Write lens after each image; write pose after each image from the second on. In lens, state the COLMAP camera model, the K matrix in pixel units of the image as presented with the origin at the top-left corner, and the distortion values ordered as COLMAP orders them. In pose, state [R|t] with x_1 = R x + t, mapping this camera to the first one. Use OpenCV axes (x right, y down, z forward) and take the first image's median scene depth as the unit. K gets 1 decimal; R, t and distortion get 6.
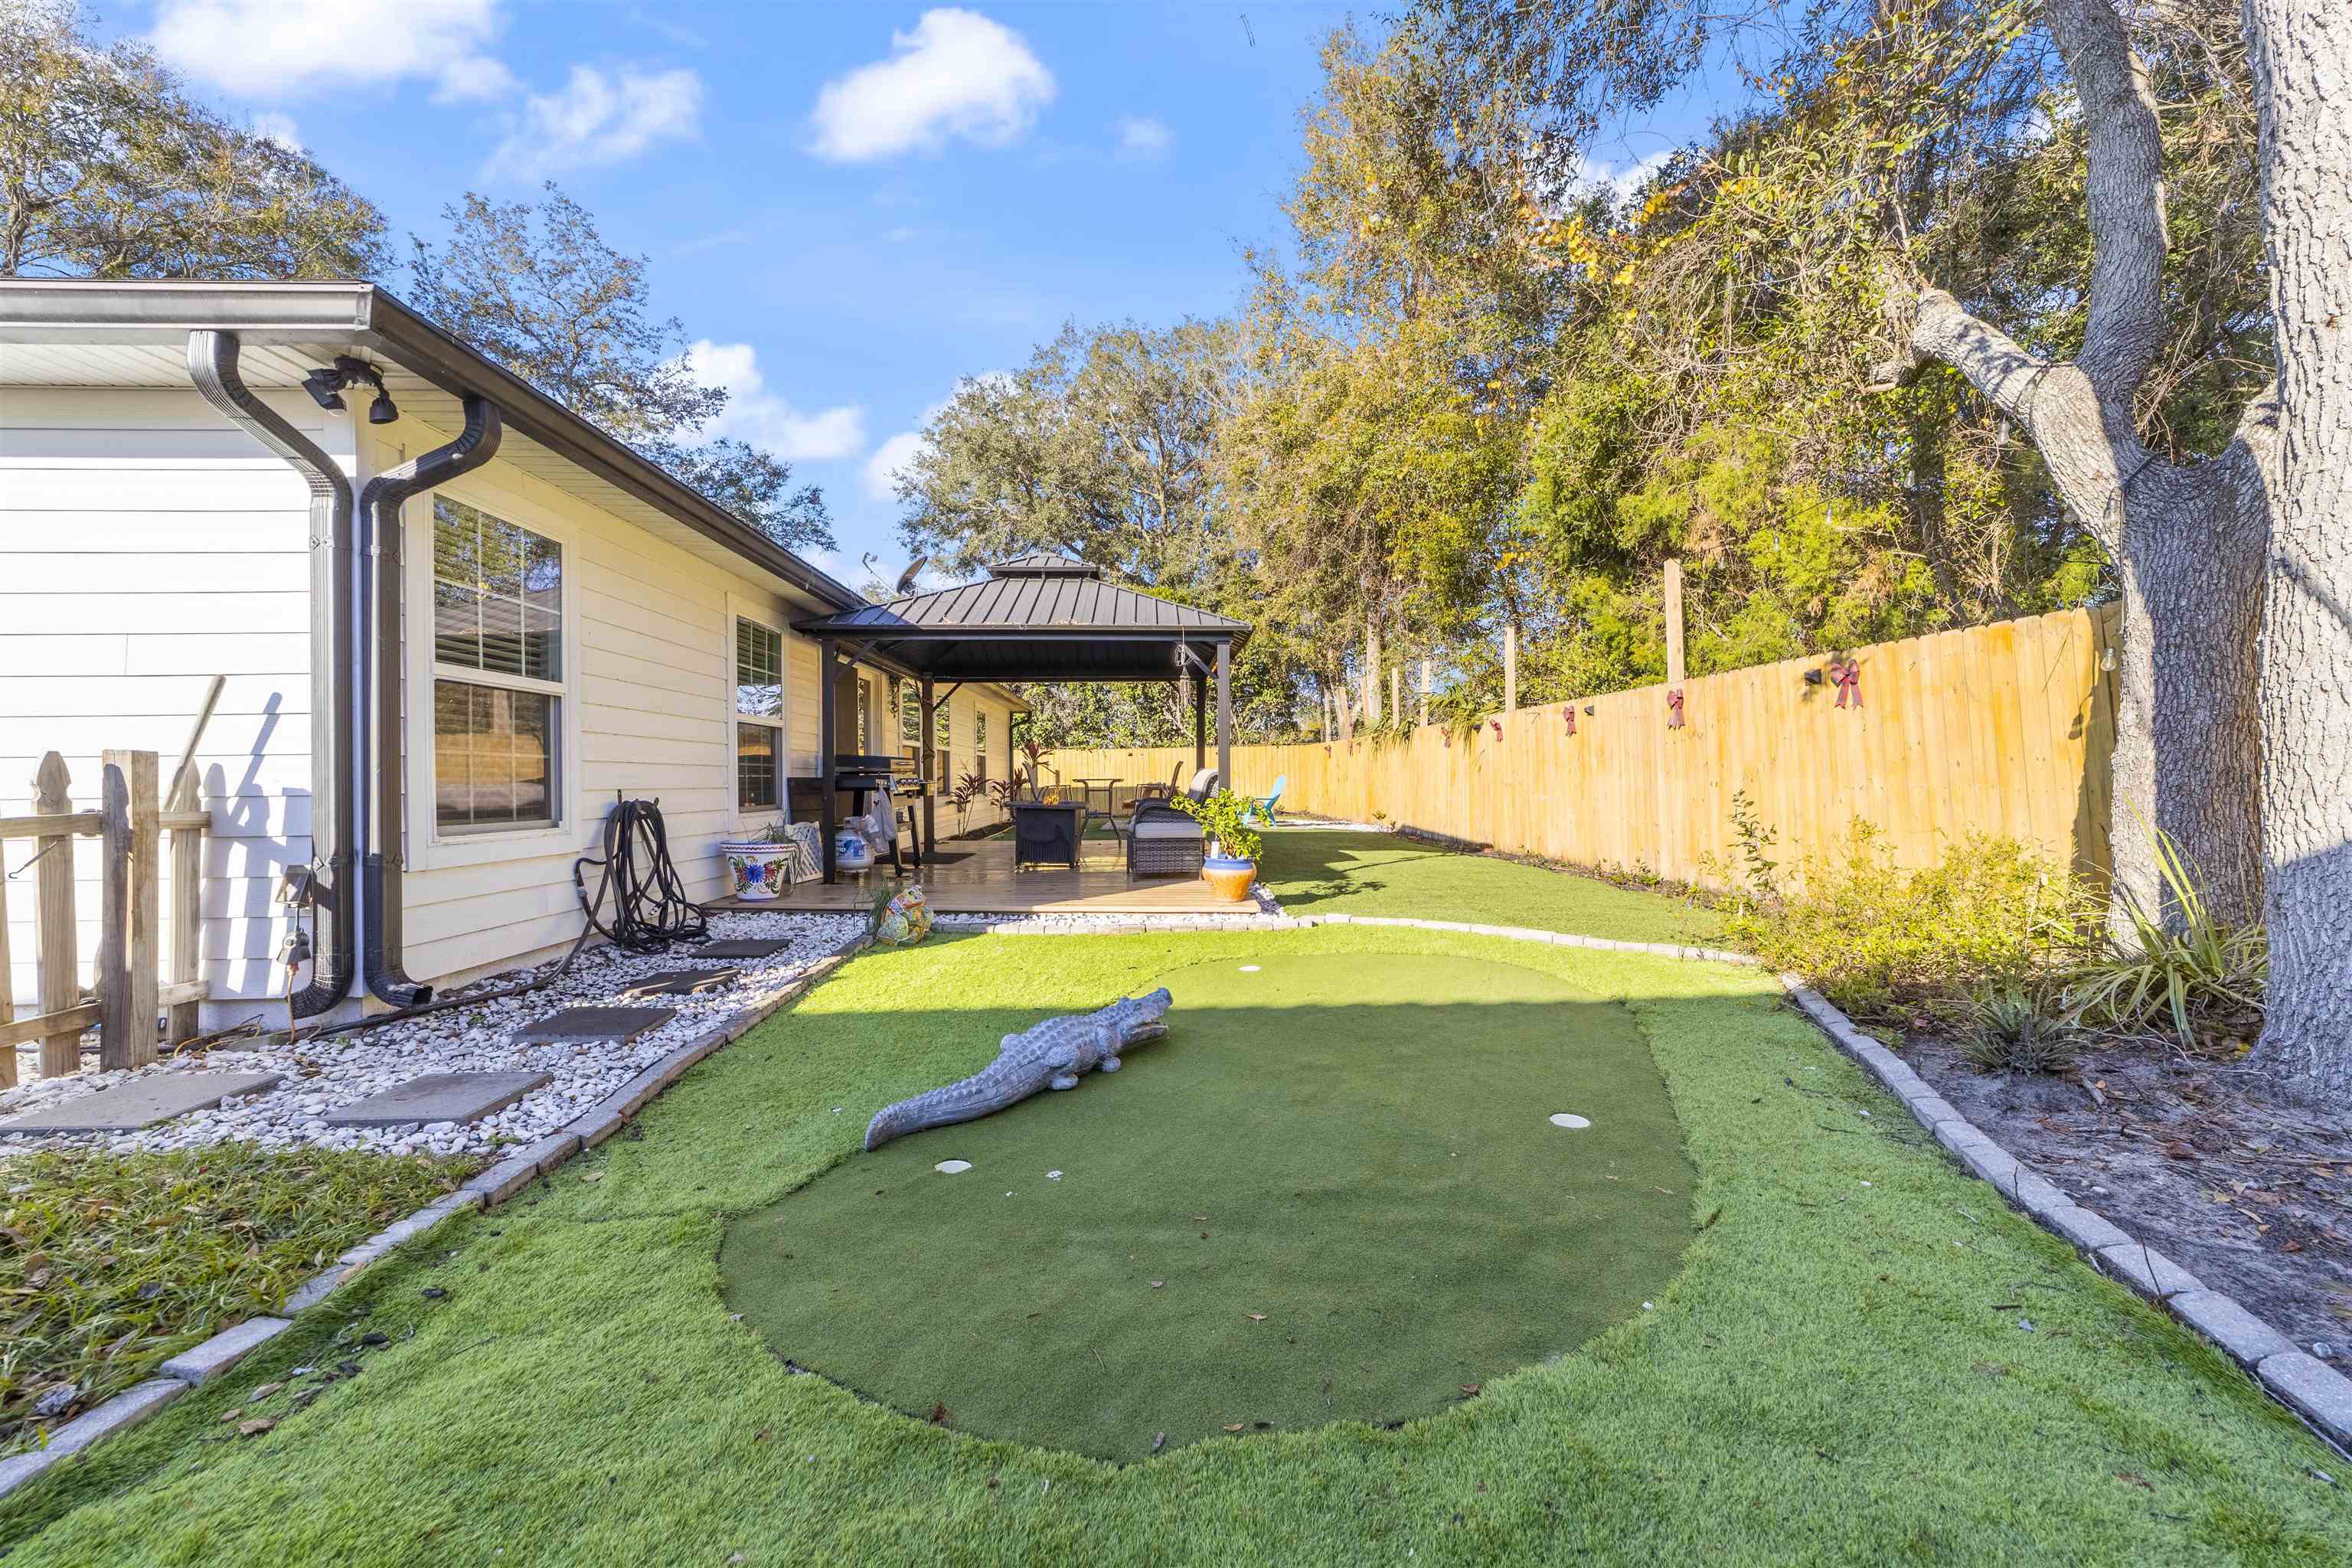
lens RADIAL K [[884.3, 0, 1184.0], [0, 884.3, 777.0], [0, 0, 1]] dist [-0.016604, 0.007963]
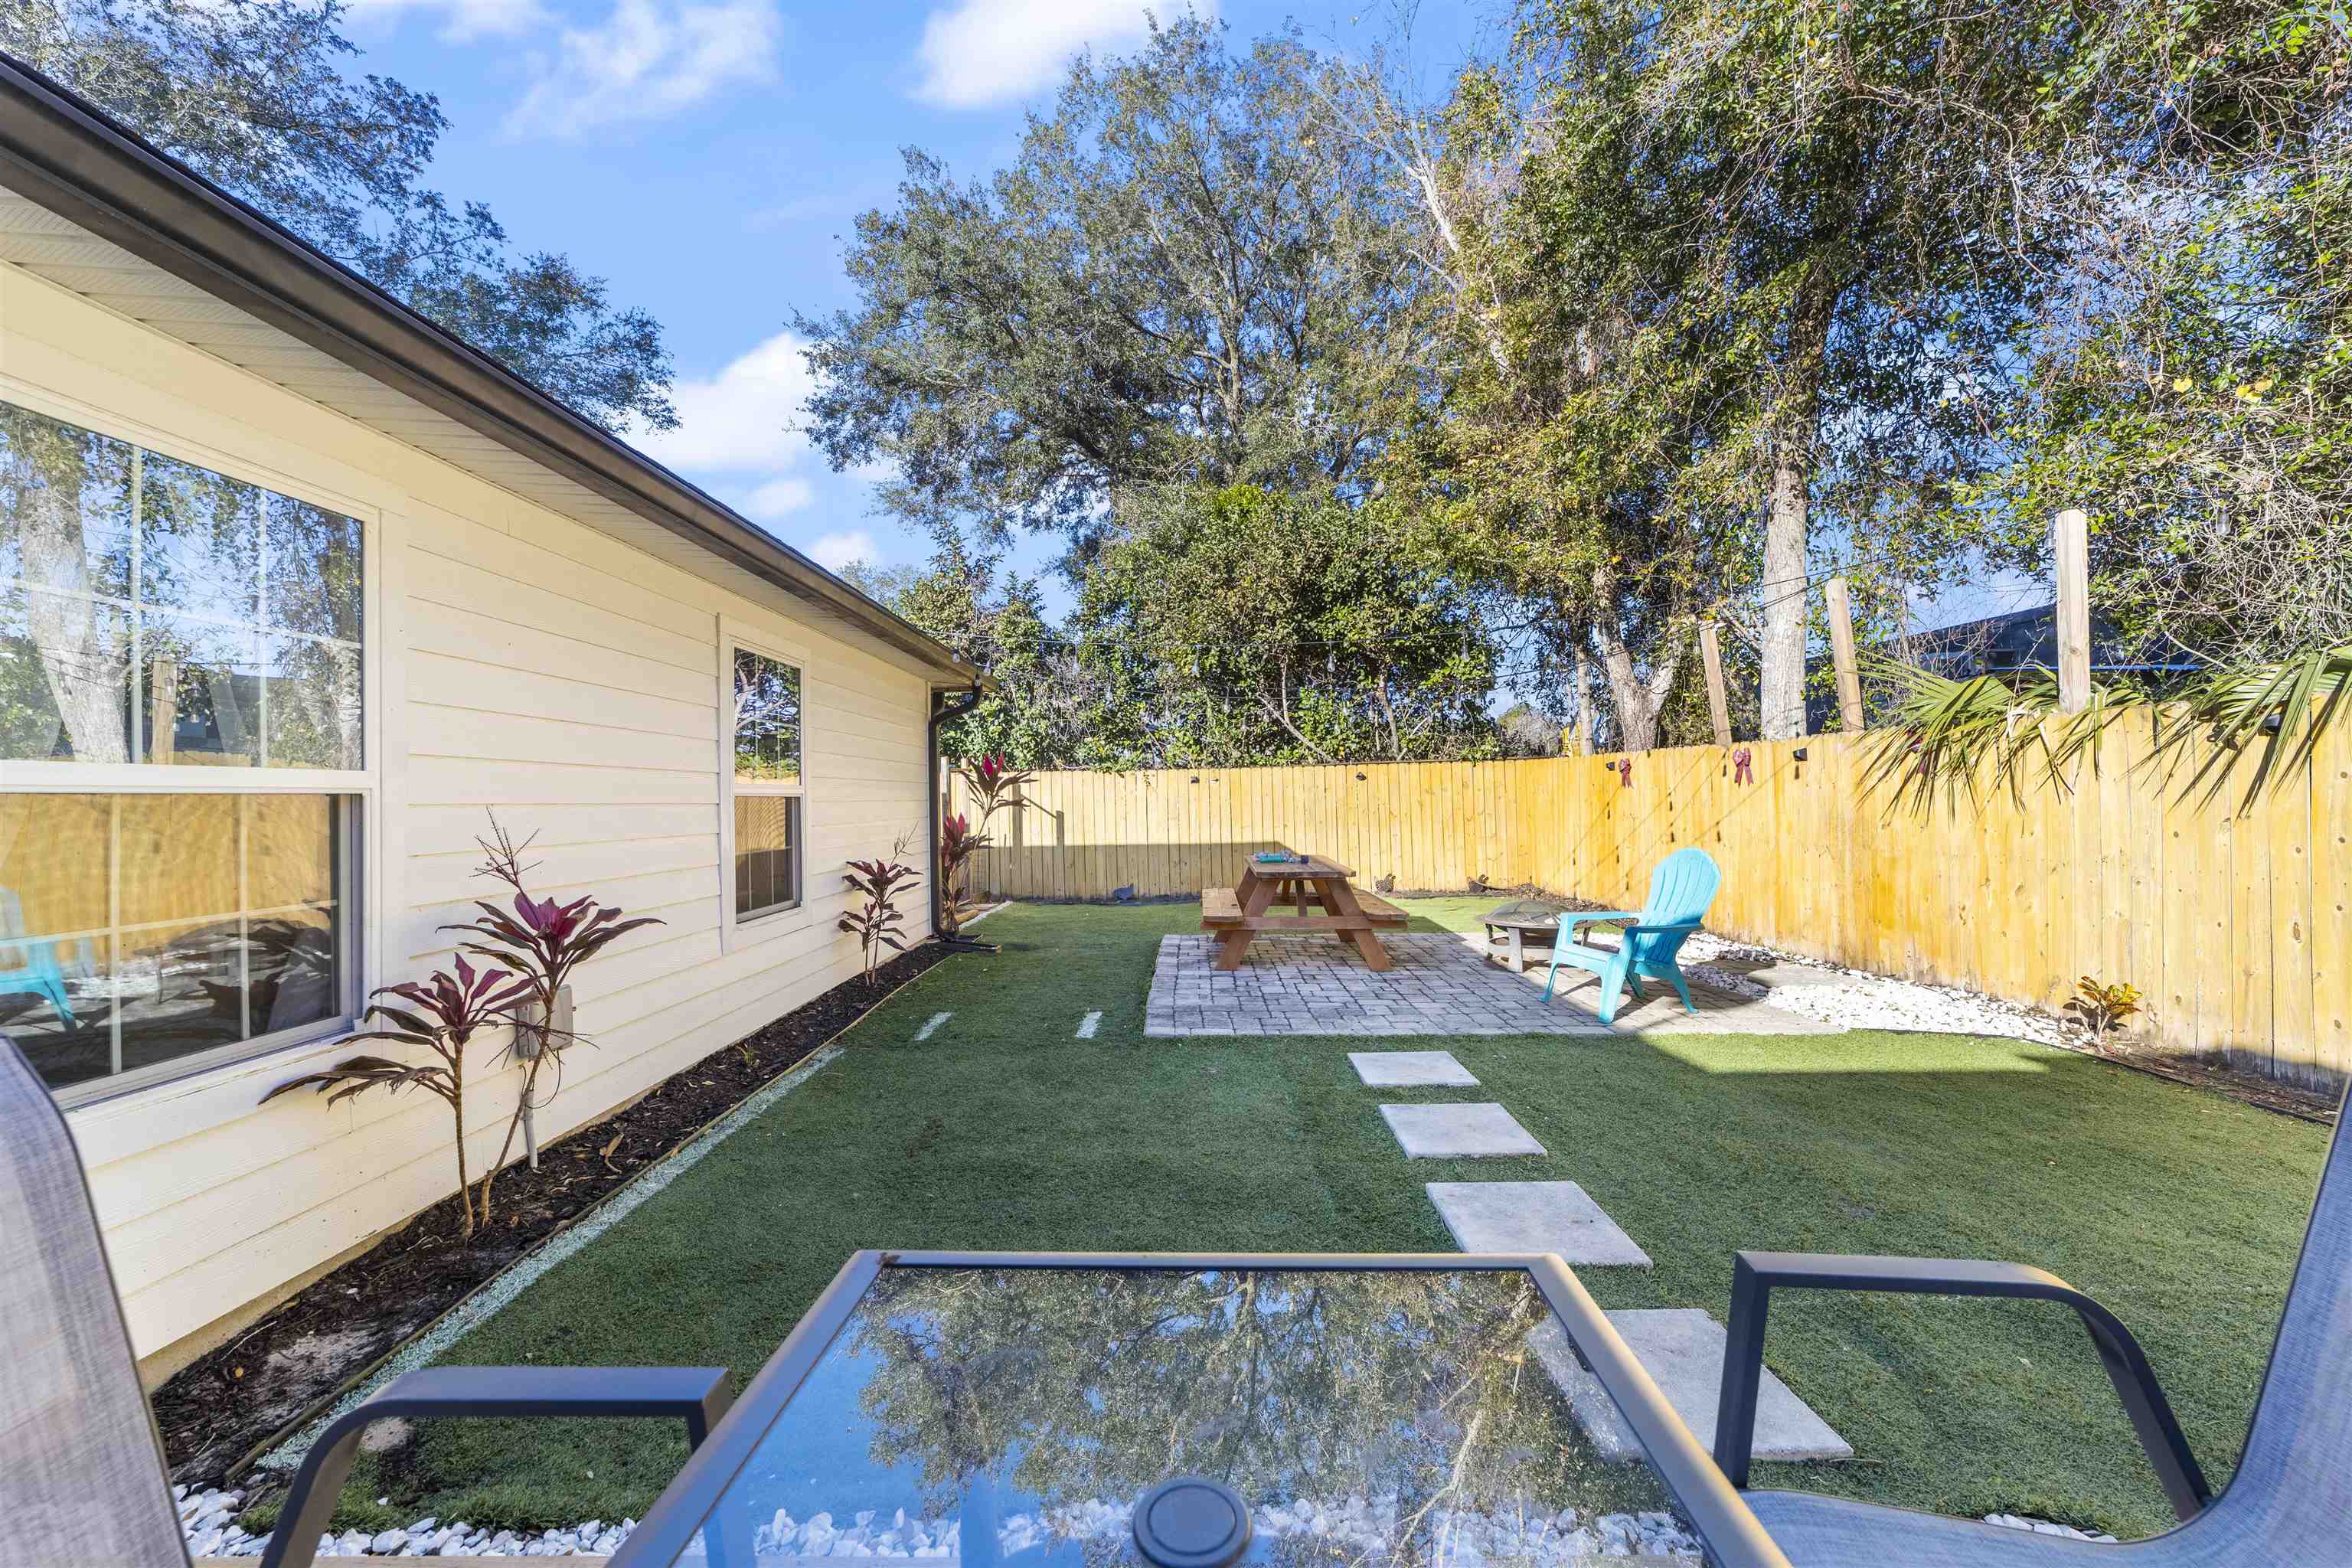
lens RADIAL K [[884.3, 0, 1184.0], [0, 884.3, 777.0], [0, 0, 1]] dist [-0.016604, 0.007963]
pose [[0.998819, -0.009652, -0.047626, -0.041096], [0.008826, 0.999807, -0.017527, -0.017386], [0.047786, 0.017086, 0.998711, 0.462753]]
